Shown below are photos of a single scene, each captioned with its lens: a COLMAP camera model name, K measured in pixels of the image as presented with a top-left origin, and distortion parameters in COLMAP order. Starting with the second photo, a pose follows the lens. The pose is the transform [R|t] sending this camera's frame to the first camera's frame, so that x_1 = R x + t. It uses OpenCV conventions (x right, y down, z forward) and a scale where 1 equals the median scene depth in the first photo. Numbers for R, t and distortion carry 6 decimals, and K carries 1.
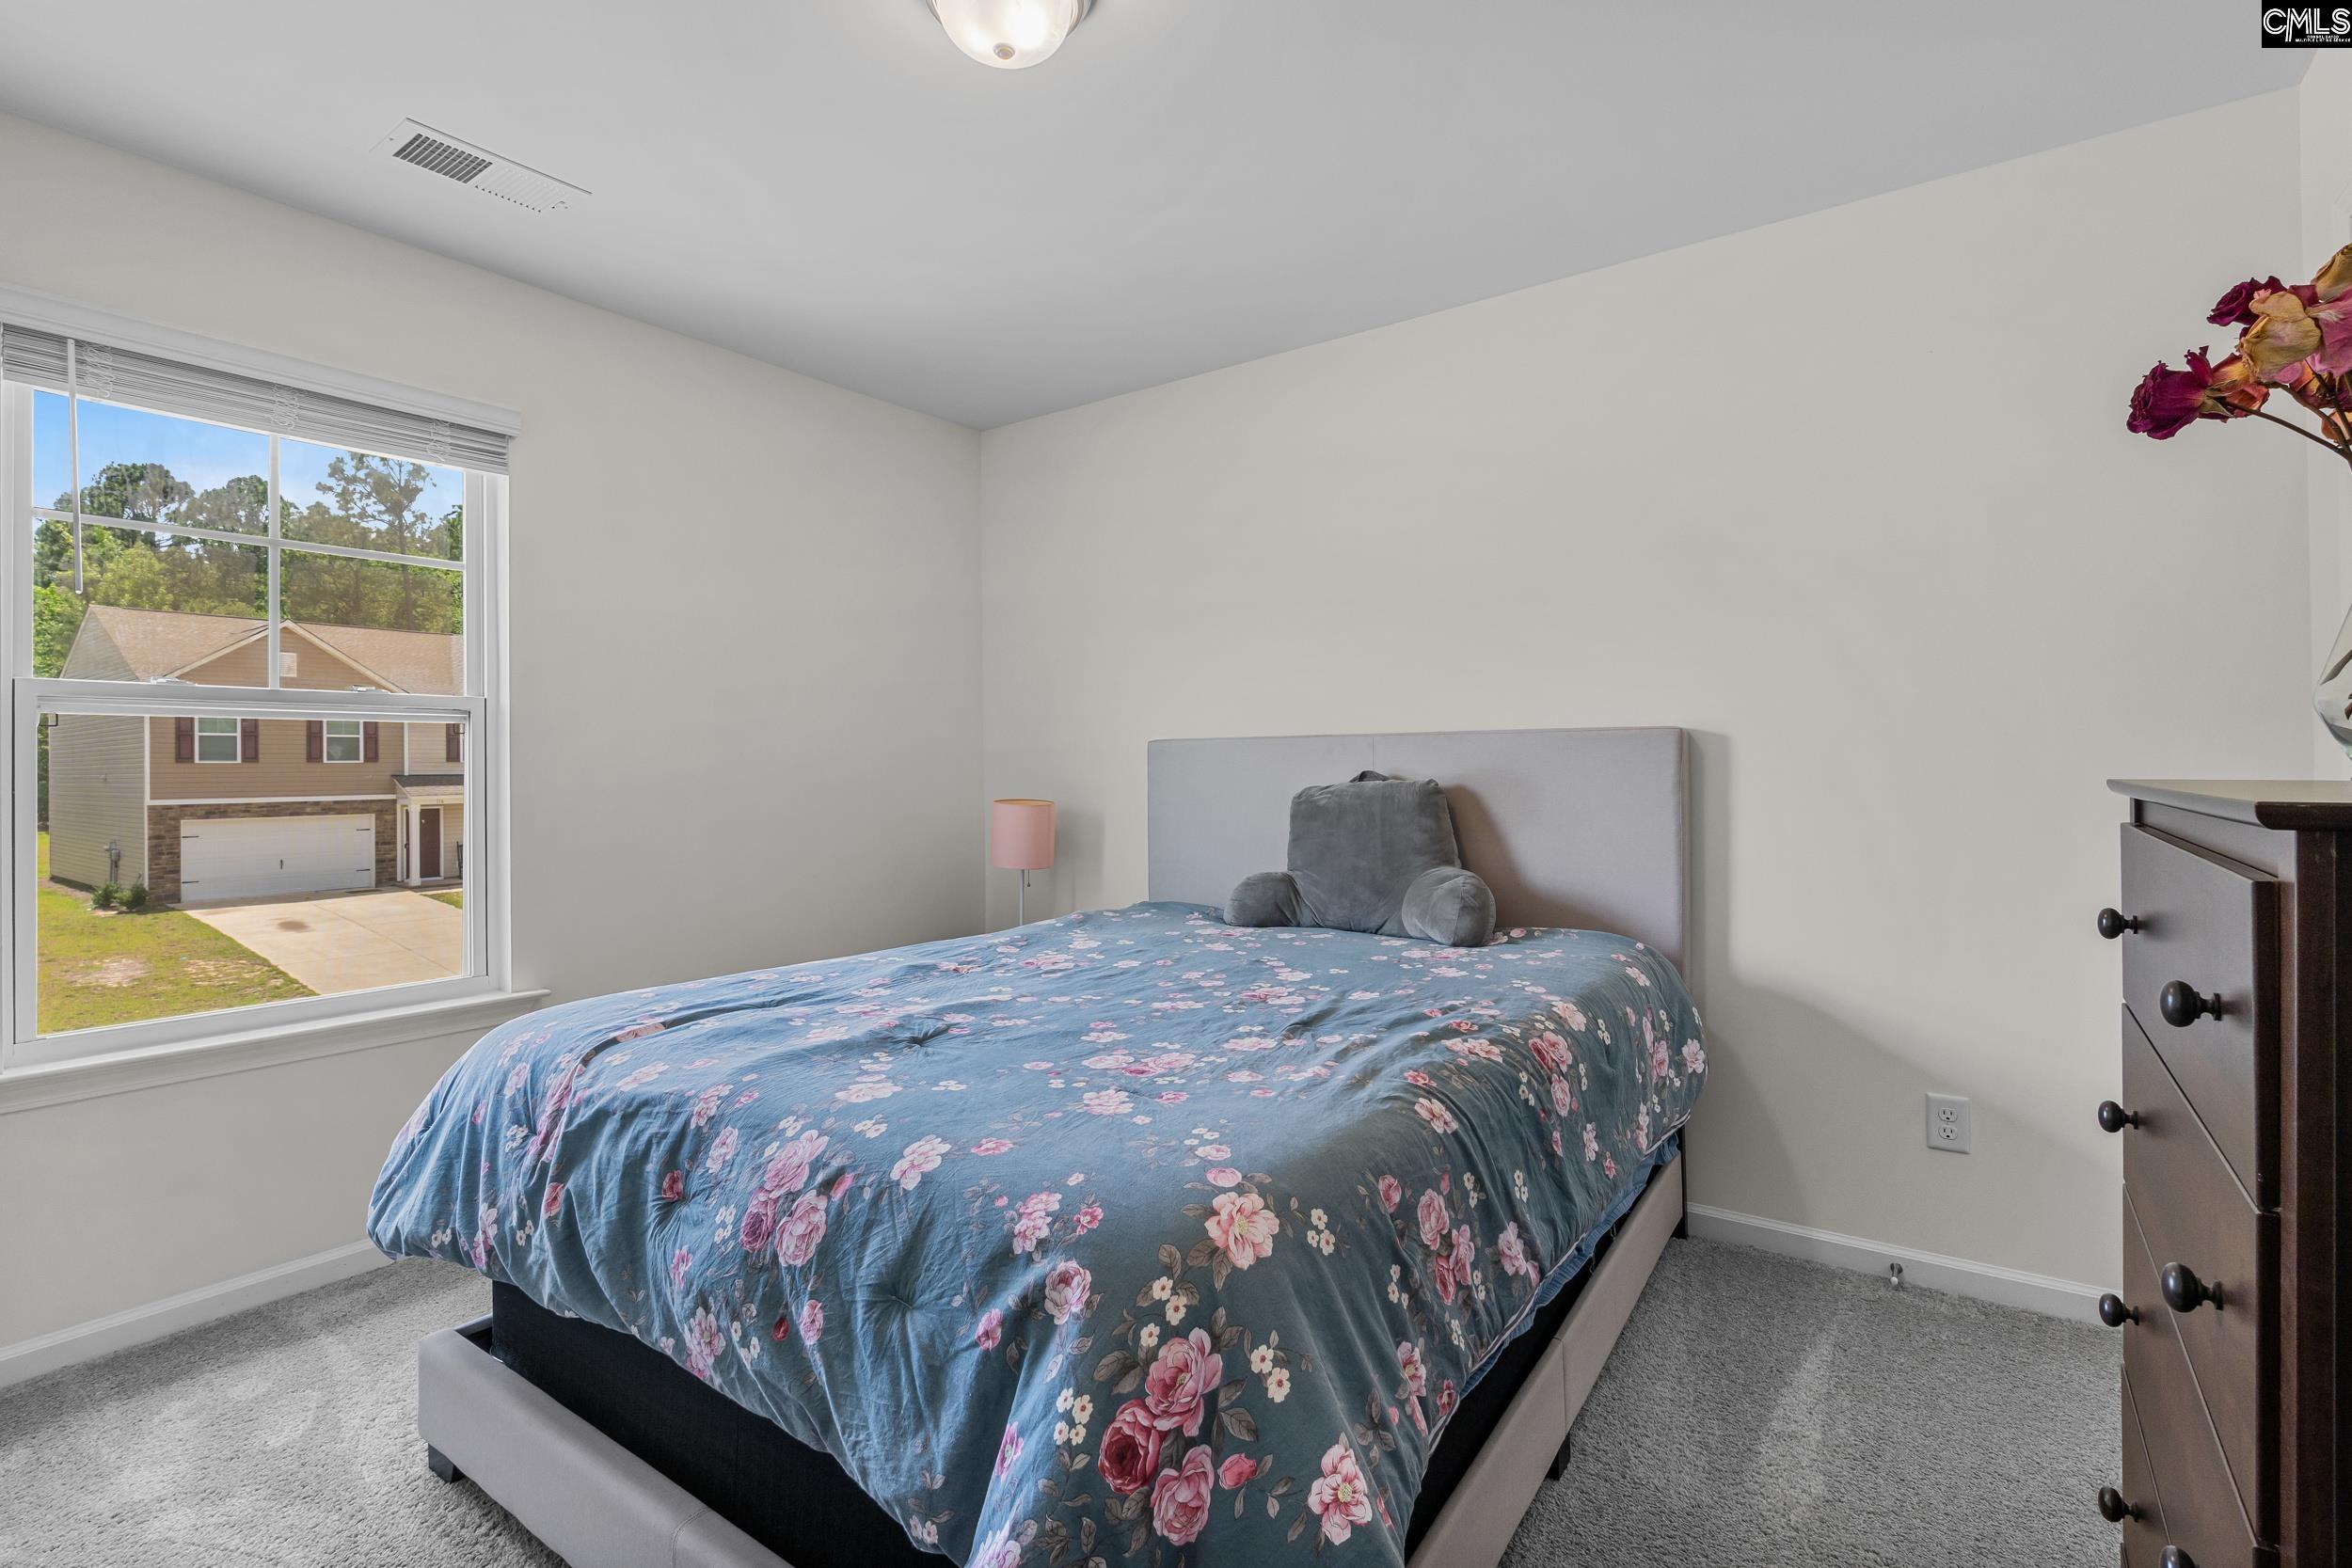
lens RADIAL K [[1086.4, 0, 1174.0], [0, 1086.4, 776.0], [0, 0, 1]] dist [-0.007333, 0.000046]
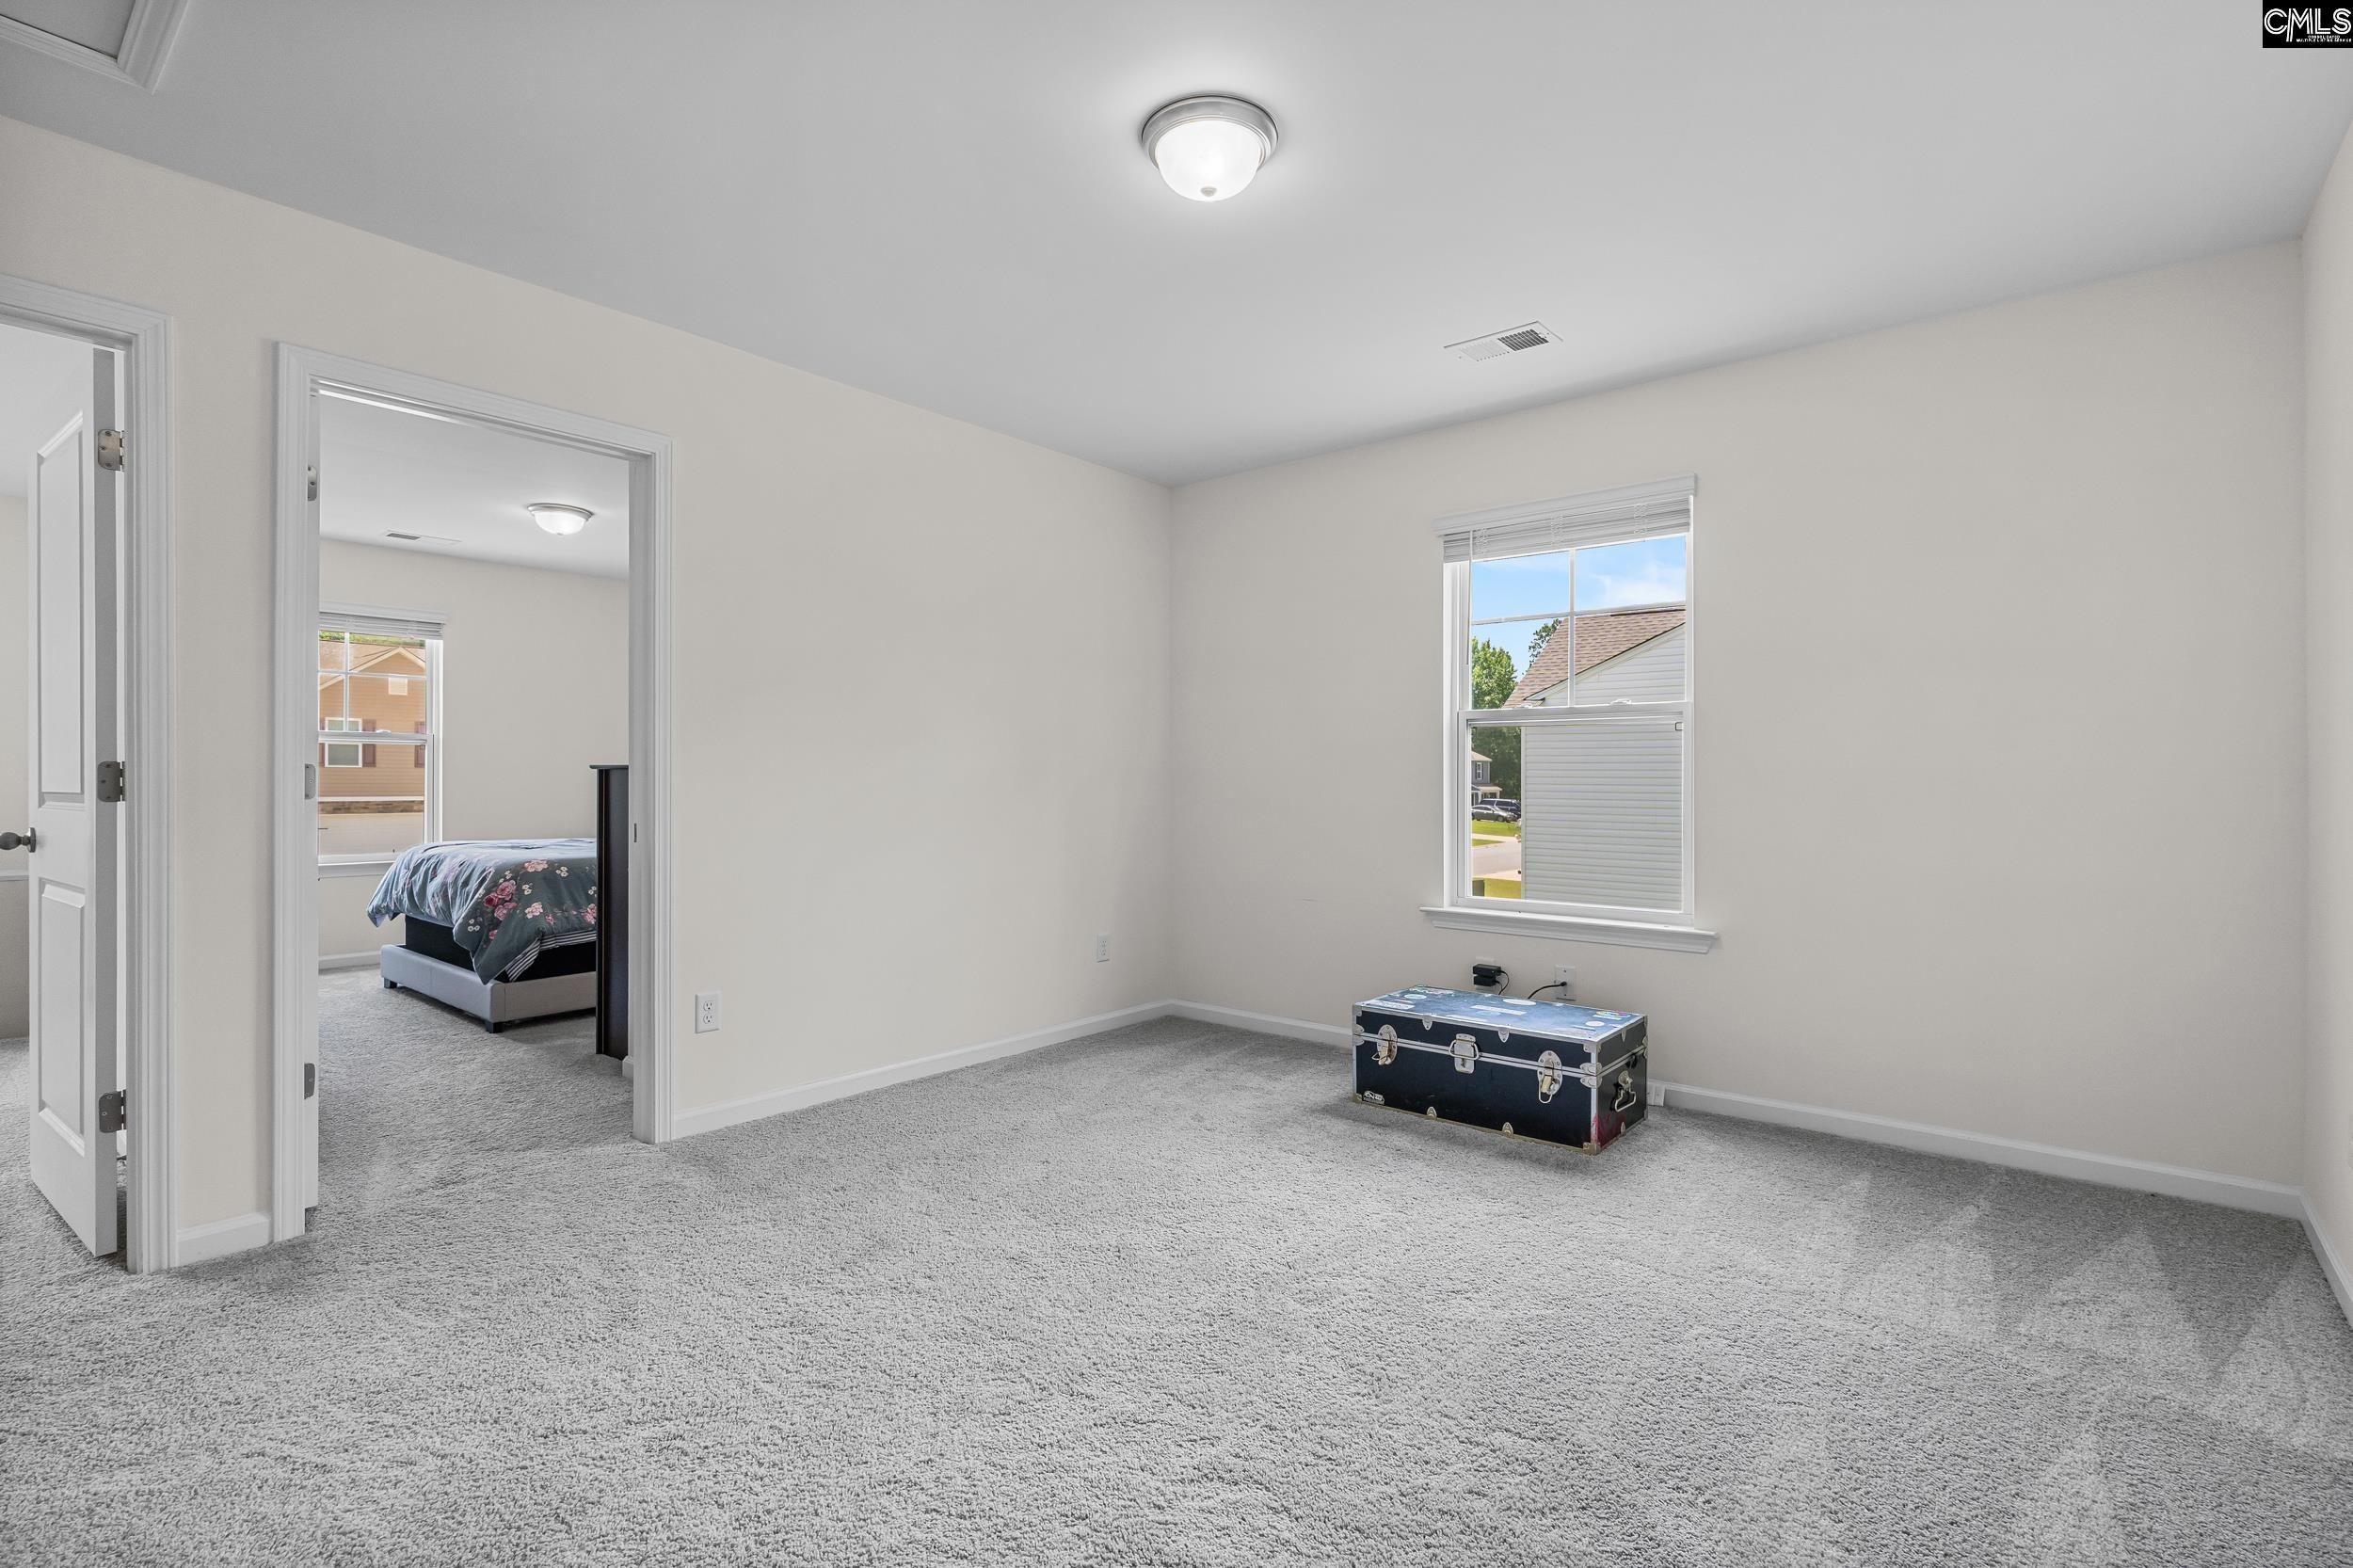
lens RADIAL K [[1087.0, 0, 1179.6], [0, 1087.0, 778.8], [0, 0, 1]] dist [-0.007333, 0.000046]
pose [[0.997645, 0.003413, -0.068498, 2.328269], [-0.003723, 0.999983, -0.004409, 0.058883], [0.068482, 0.004653, 0.997642, -2.517507]]
